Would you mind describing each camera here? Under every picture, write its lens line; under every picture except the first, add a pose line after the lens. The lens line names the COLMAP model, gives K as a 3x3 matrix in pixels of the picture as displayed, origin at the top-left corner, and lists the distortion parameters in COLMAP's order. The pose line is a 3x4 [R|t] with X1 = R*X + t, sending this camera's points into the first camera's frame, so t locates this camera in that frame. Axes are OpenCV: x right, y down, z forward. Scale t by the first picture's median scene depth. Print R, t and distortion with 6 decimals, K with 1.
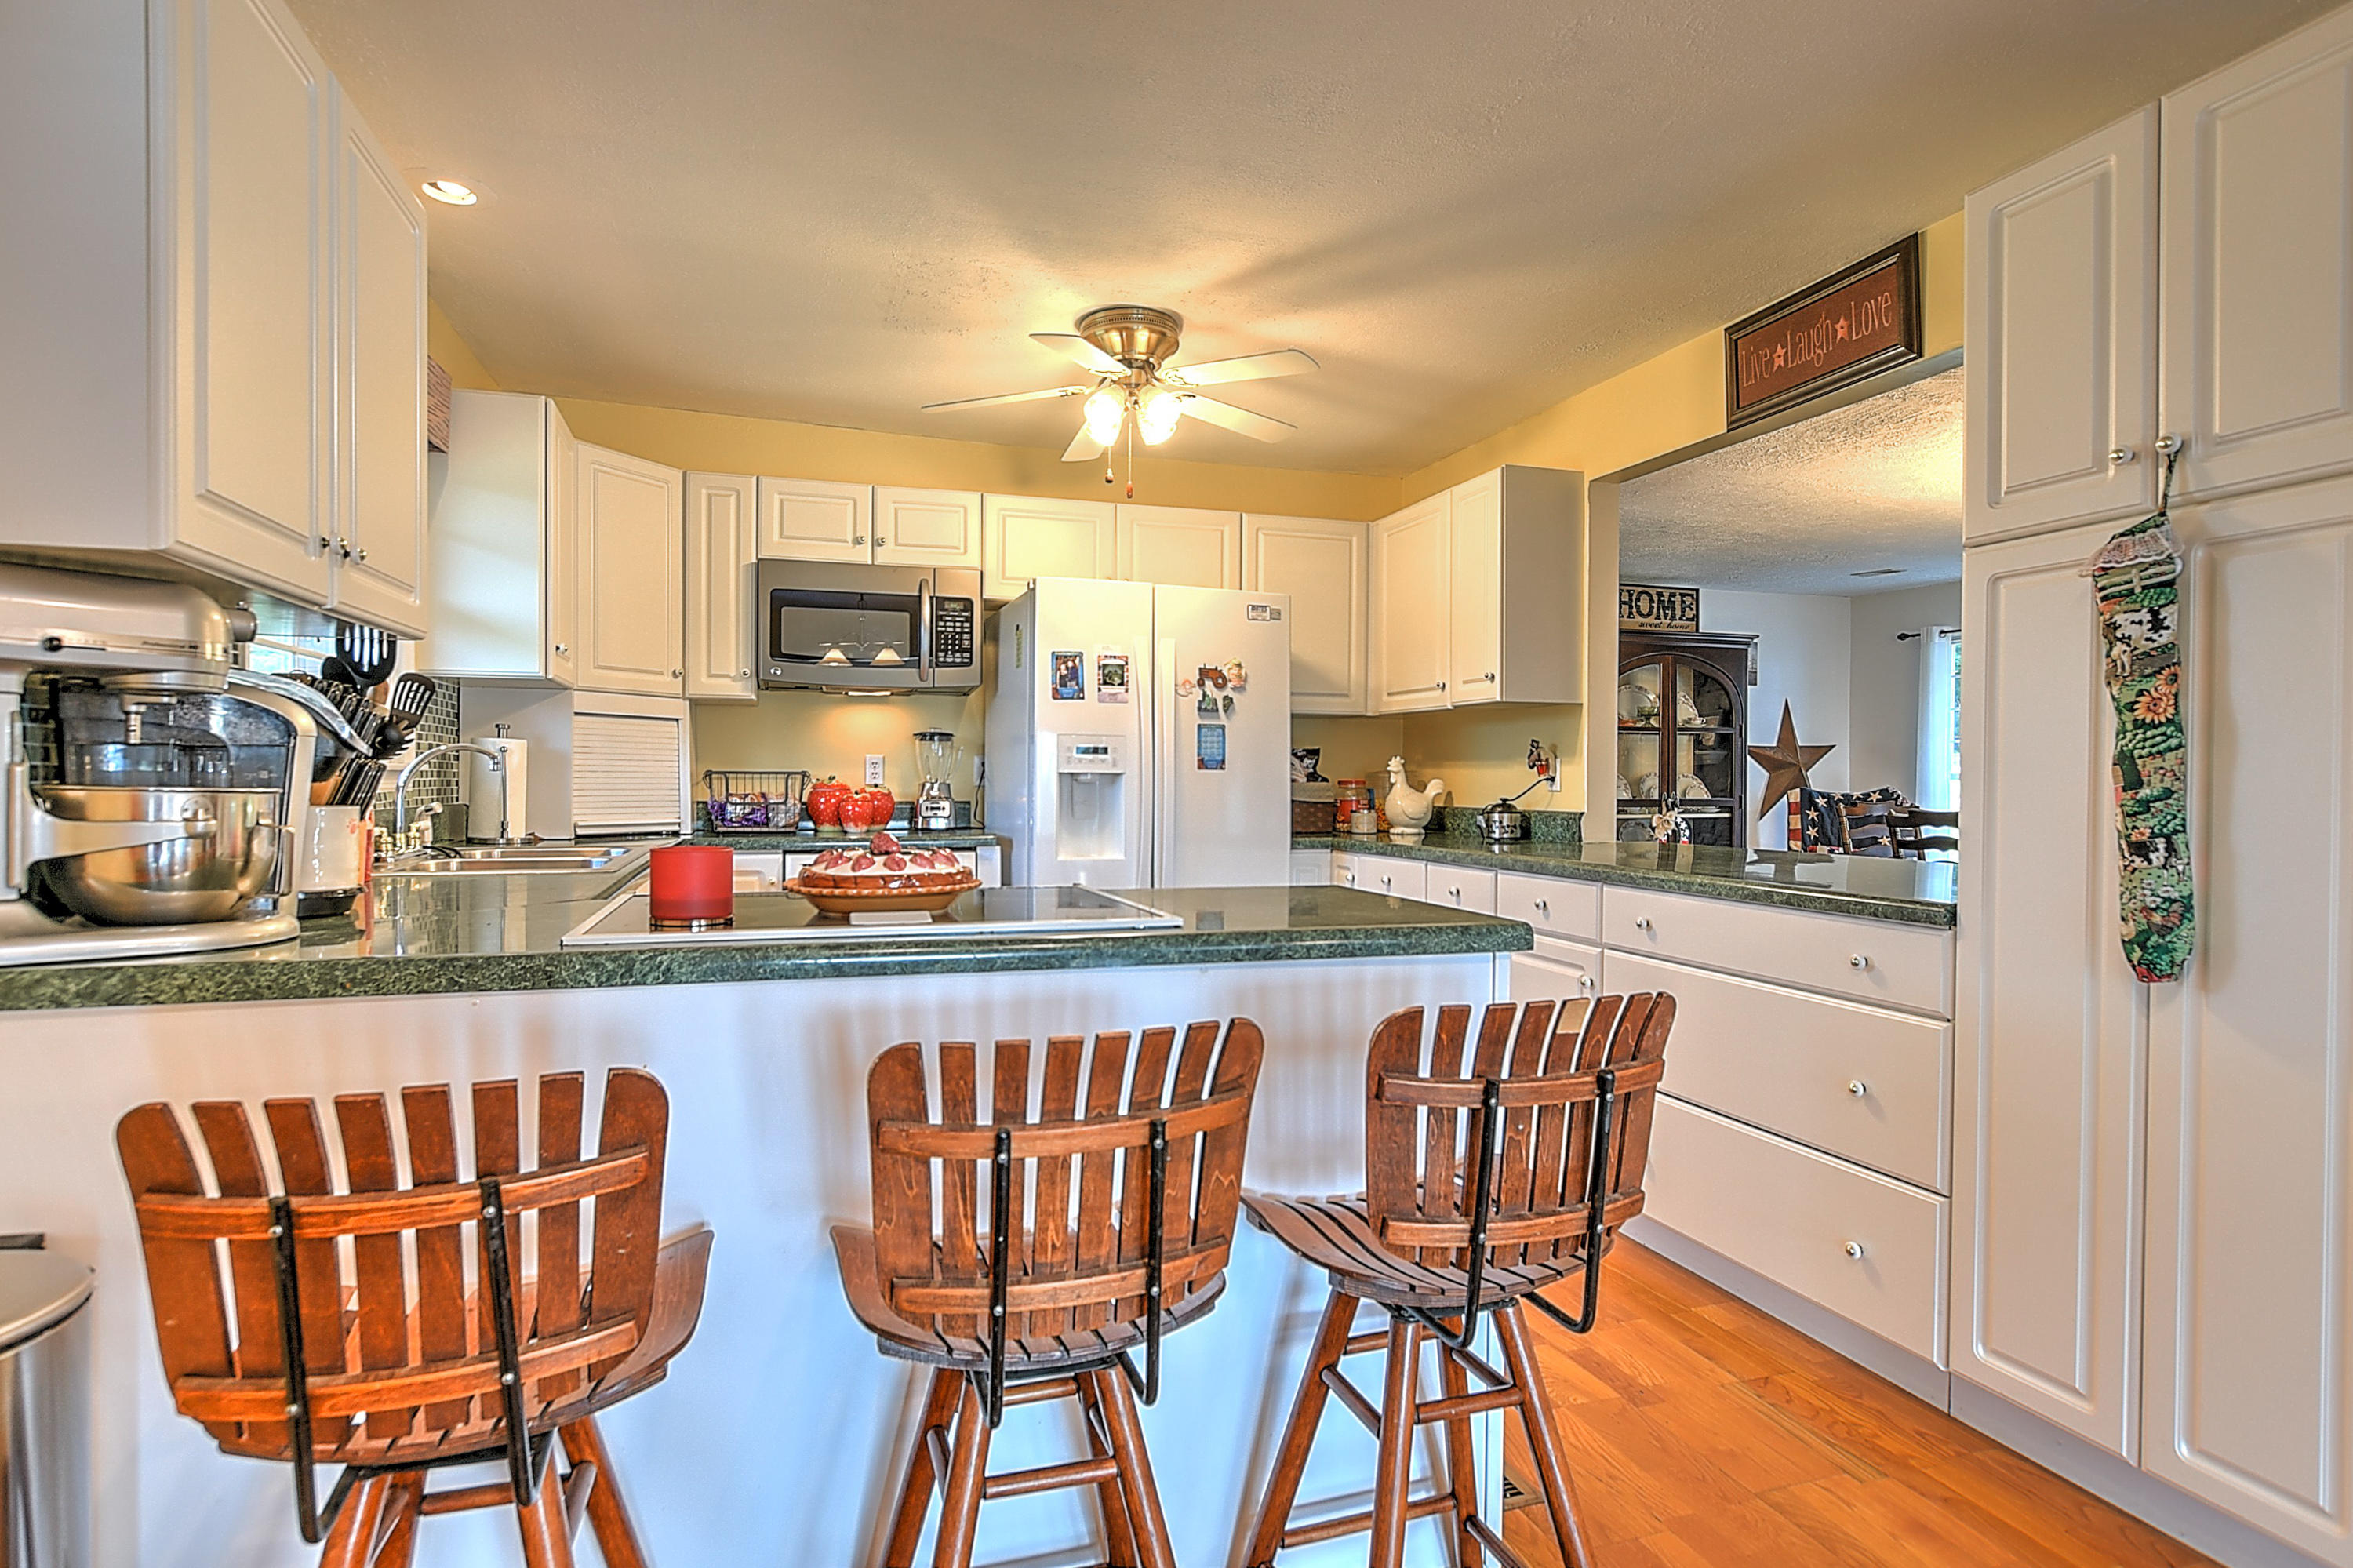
lens RADIAL K [[1192.0, 0, 1179.4], [0, 1192.0, 784.8], [0, 0, 1]] dist [-0.014749, 0.005392]
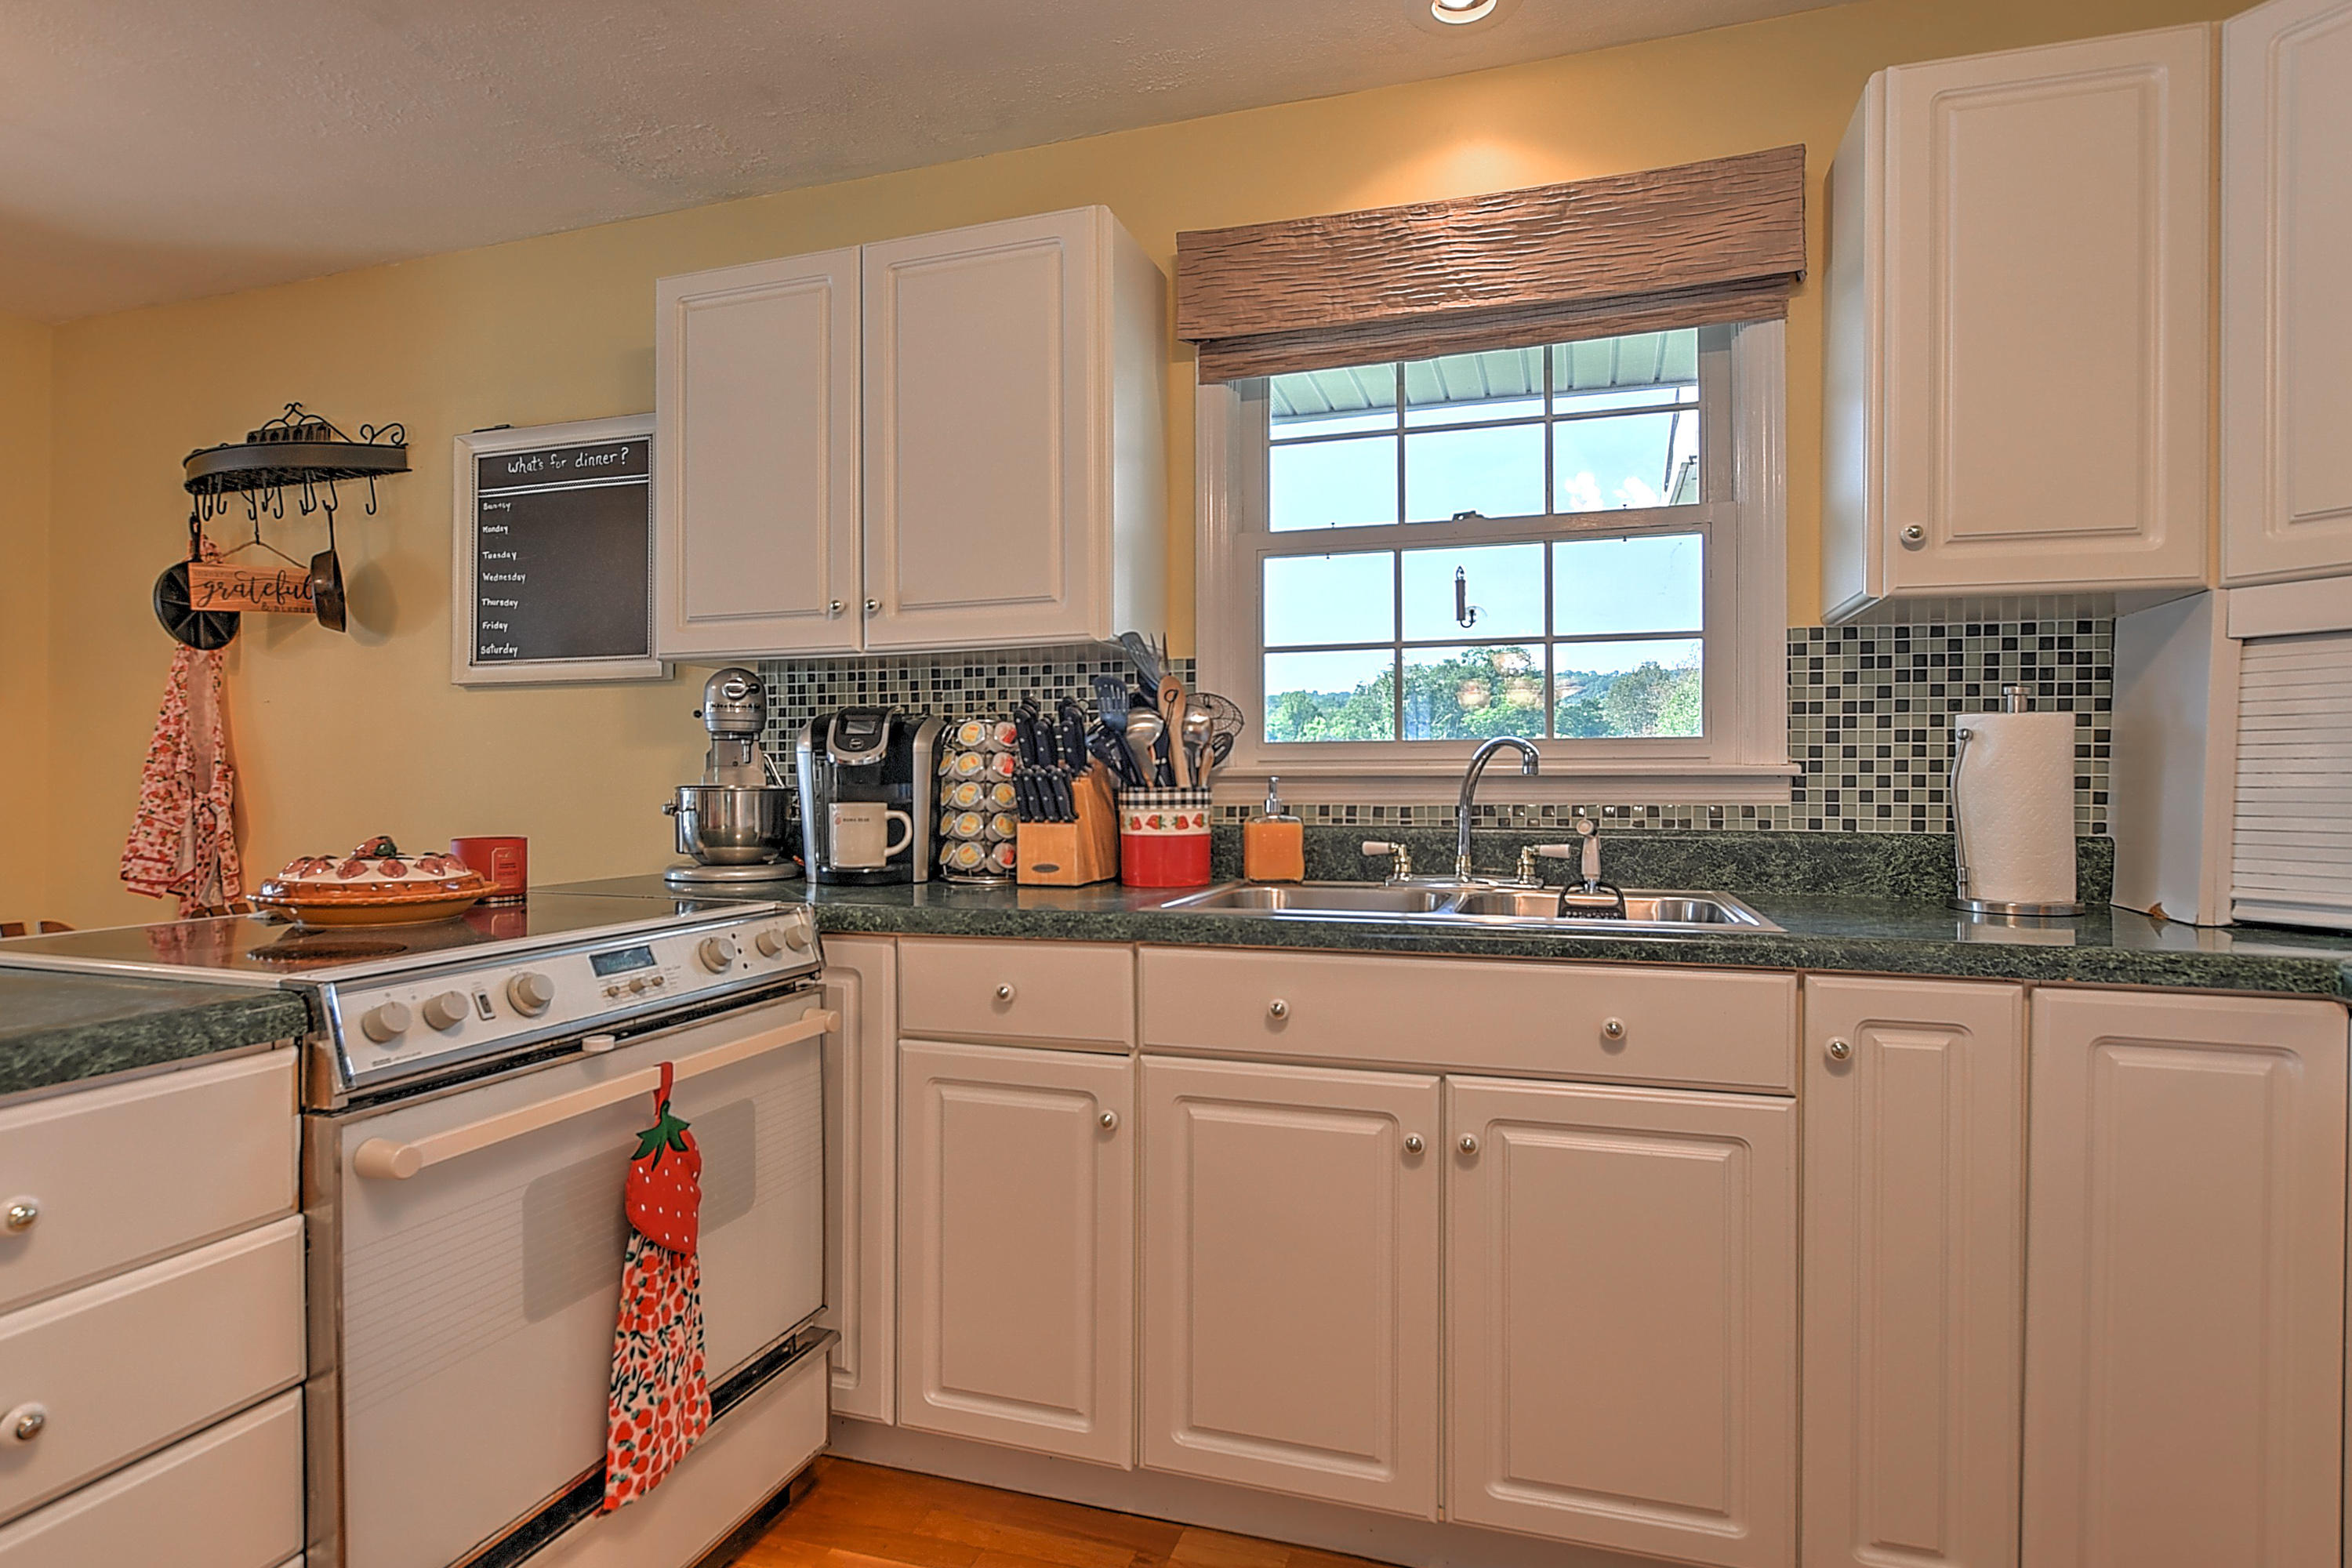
lens RADIAL K [[1191.5, 0, 1192.9], [0, 1191.5, 777.0], [0, 0, 1]] dist [-0.014749, 0.005392]
pose [[-0.570917, -0.008654, -0.820962, 0.062673], [-0.009919, 0.999944, -0.003642, -0.004280], [0.820948, 0.006064, -0.570971, 0.853512]]
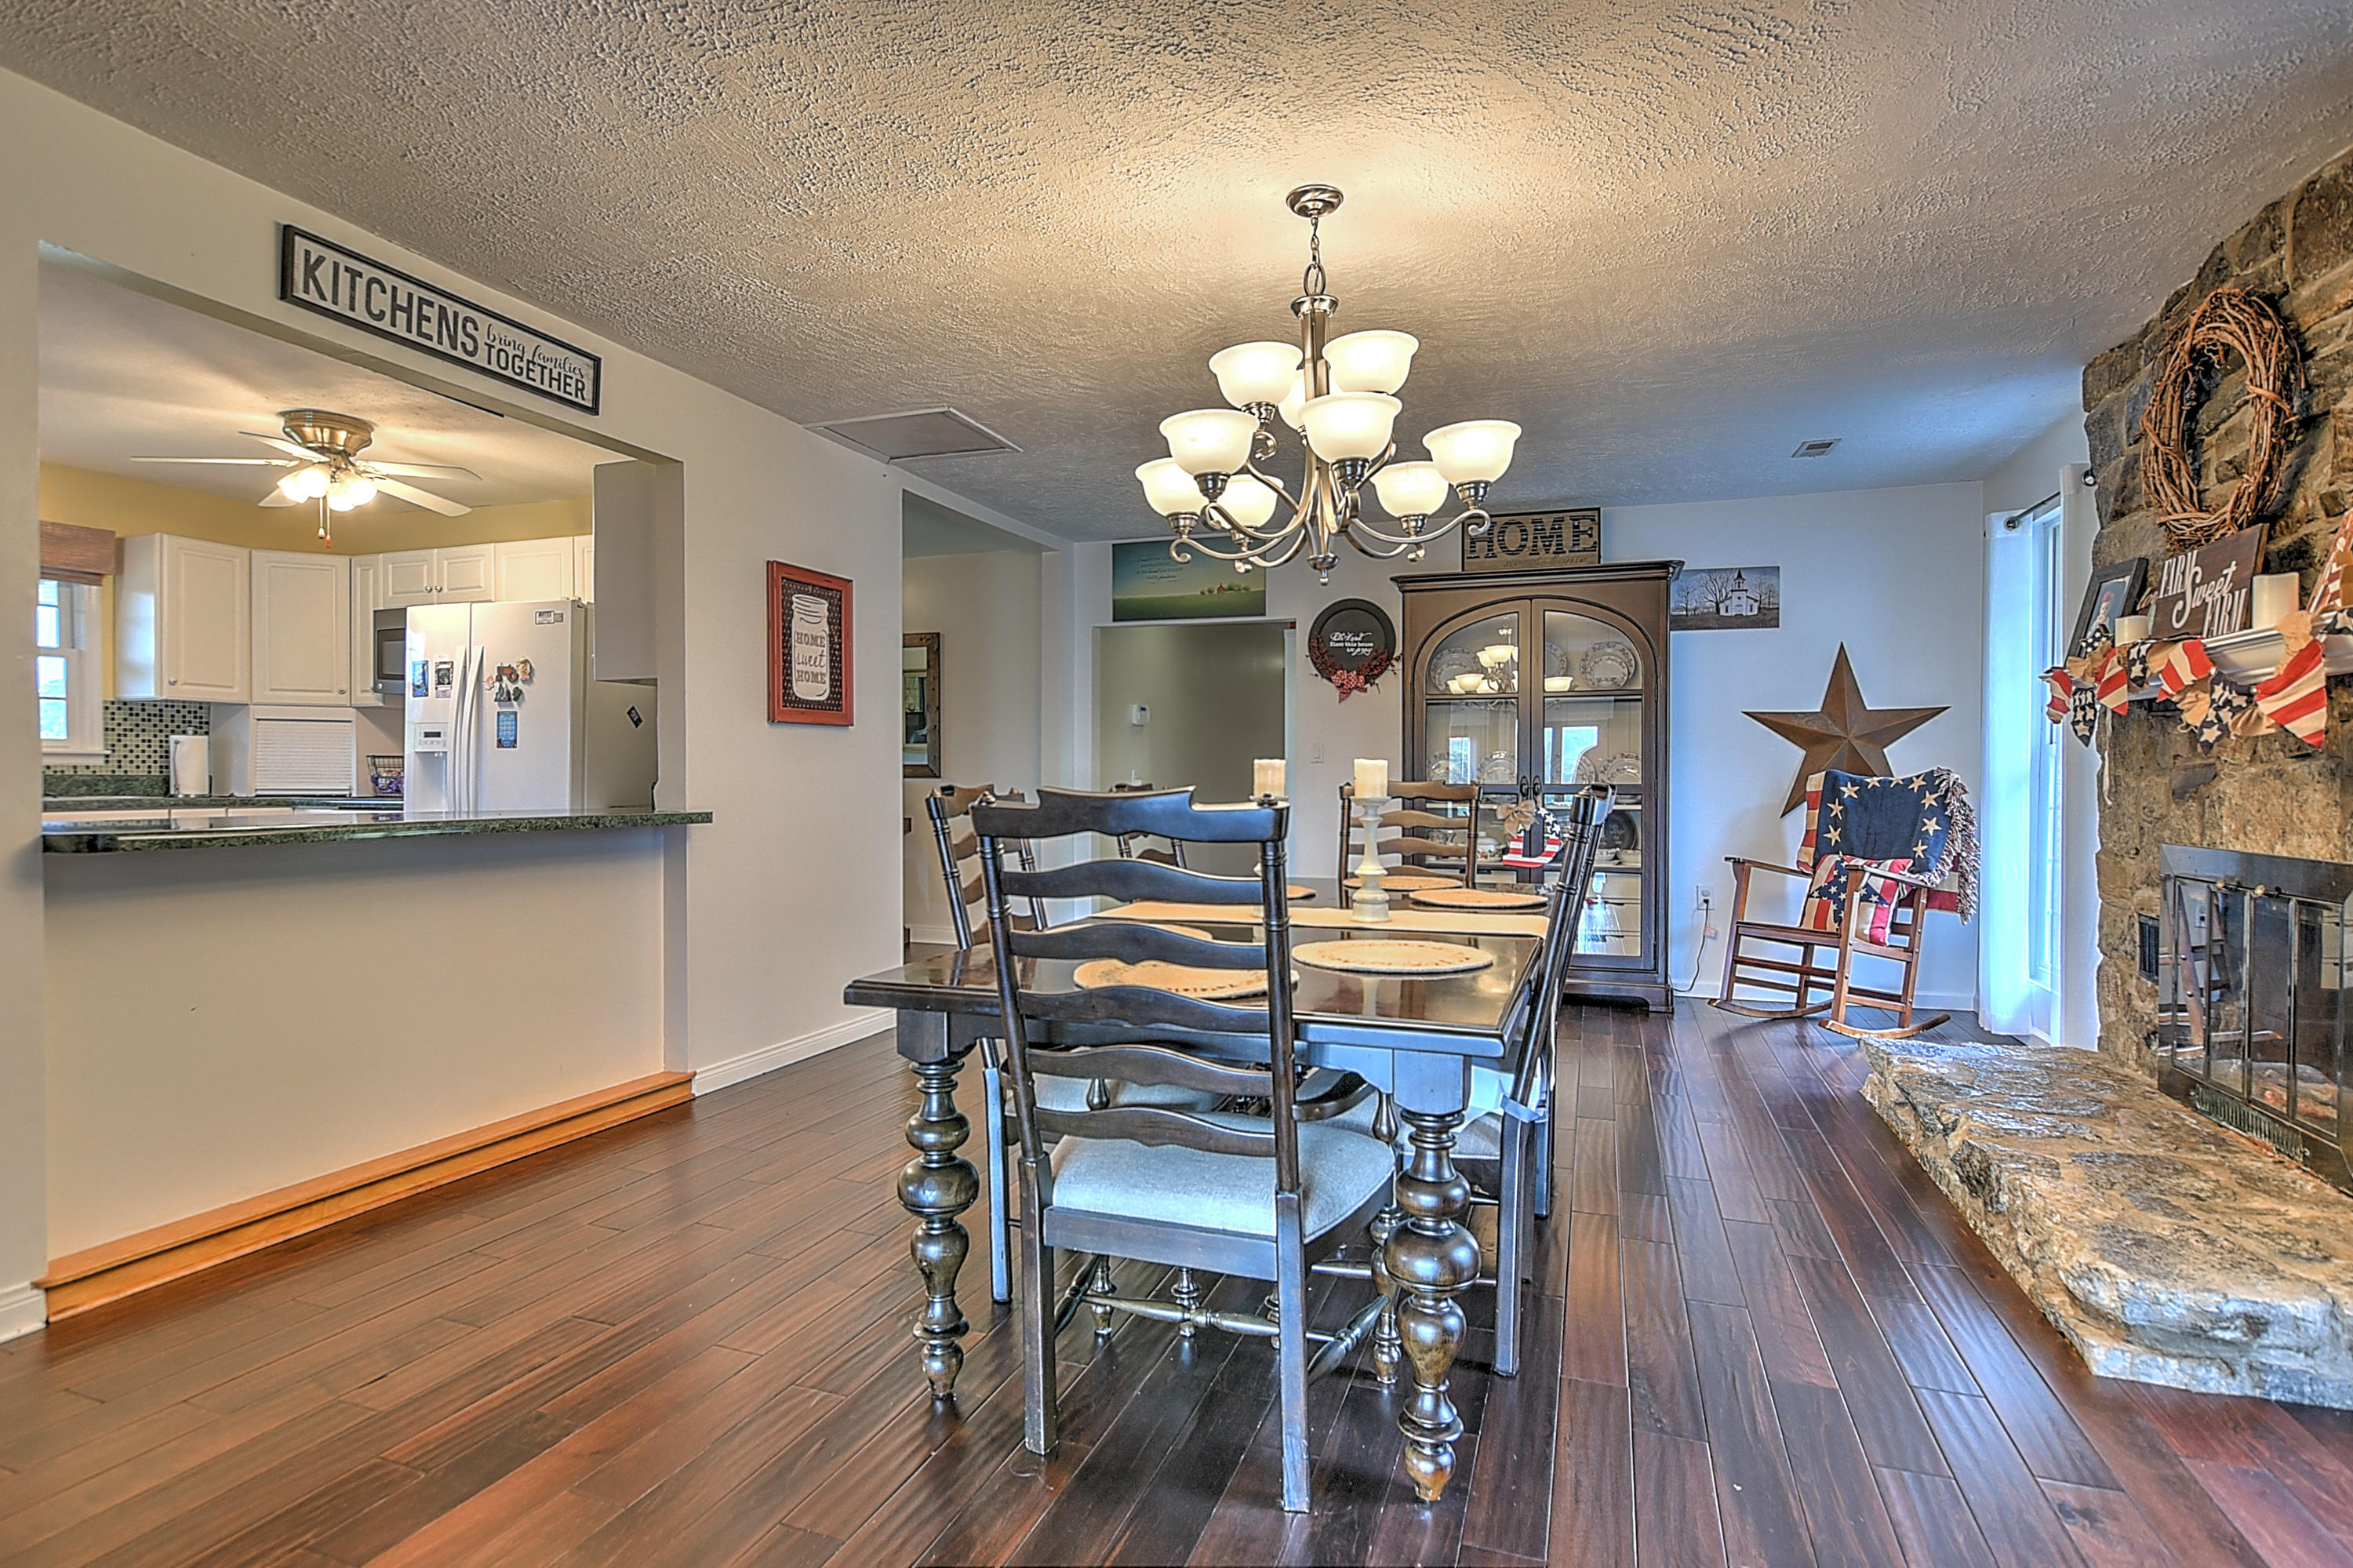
lens RADIAL K [[1192.0, 0, 1134.5], [0, 1192.0, 794.6], [0, 0, 1]] dist [-0.014749, 0.005392]
pose [[0.785122, 0.006038, -0.619312, 1.305702], [-0.002557, 0.999976, 0.006509, 0.026161], [0.619336, -0.003527, 0.785118, 0.433020]]
